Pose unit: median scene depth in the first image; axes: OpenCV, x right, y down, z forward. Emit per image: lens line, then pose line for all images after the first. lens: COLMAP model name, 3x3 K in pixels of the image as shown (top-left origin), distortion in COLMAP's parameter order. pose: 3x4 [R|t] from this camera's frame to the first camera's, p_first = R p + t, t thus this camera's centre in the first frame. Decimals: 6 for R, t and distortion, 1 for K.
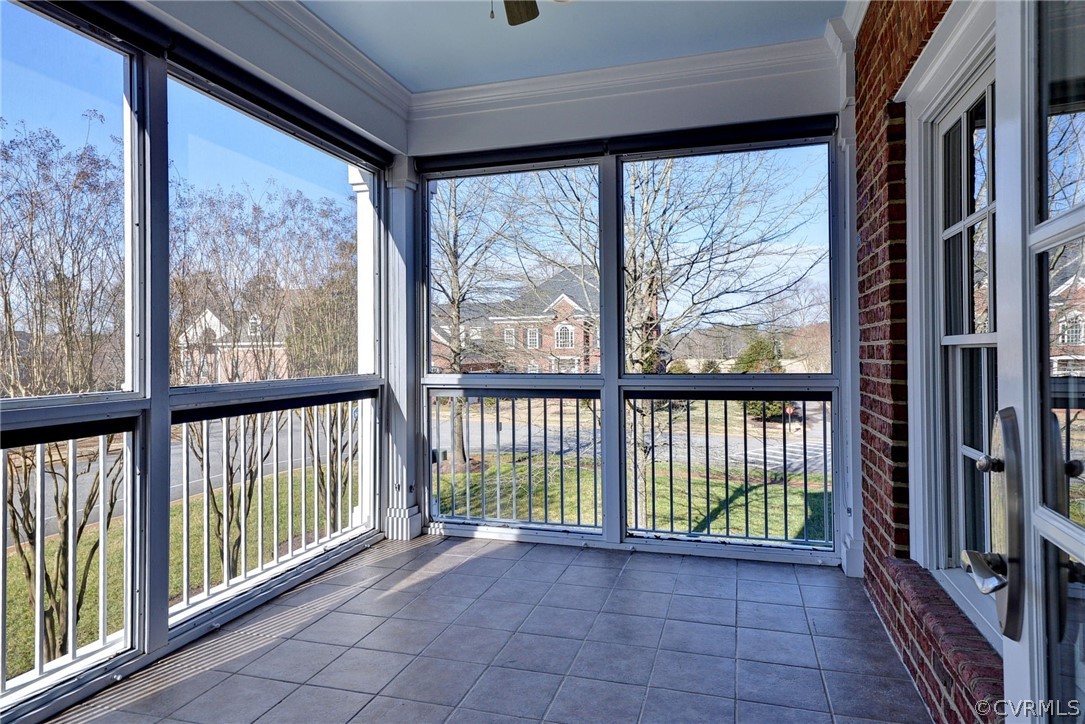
lens RADIAL K [[630.5, 0, 542.9], [0, 630.5, 349.9], [0, 0, 1]] dist [-0.002136, 0.000420]
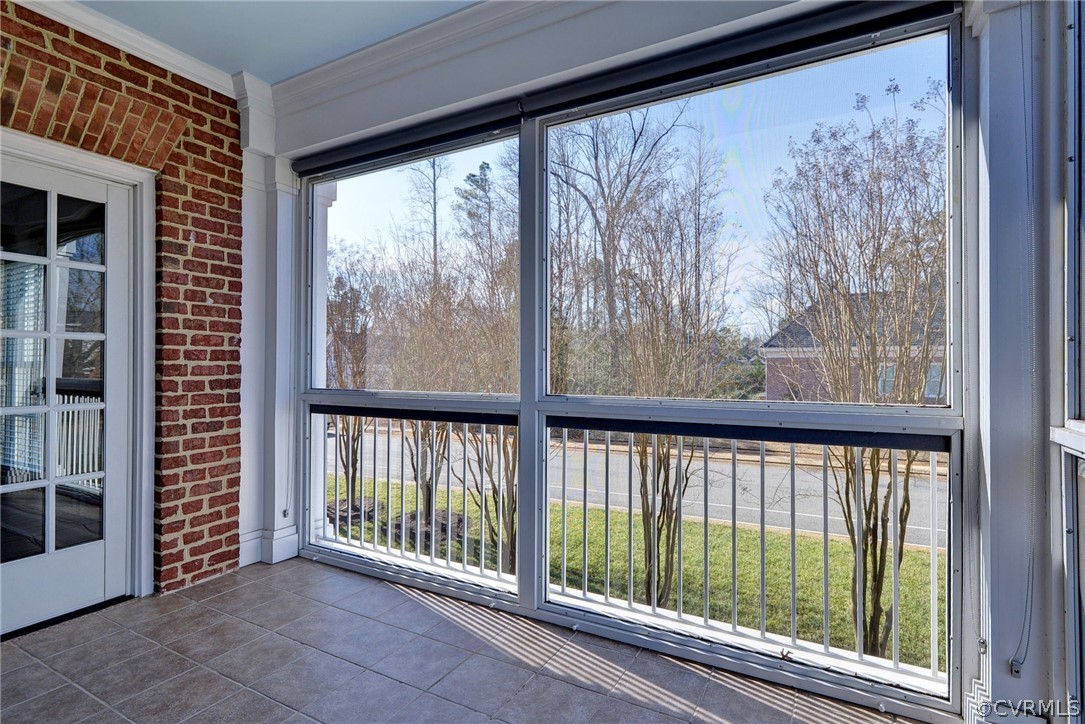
lens RADIAL K [[536.6, 0, 554.4], [0, 536.6, 354.8], [0, 0, 1]] dist [0.014237, -0.000036]
pose [[-0.202795, -0.006211, -0.979202, 0.373942], [0.008824, 0.999928, -0.008170, -0.007993], [0.979181, -0.010298, -0.202725, 1.170238]]
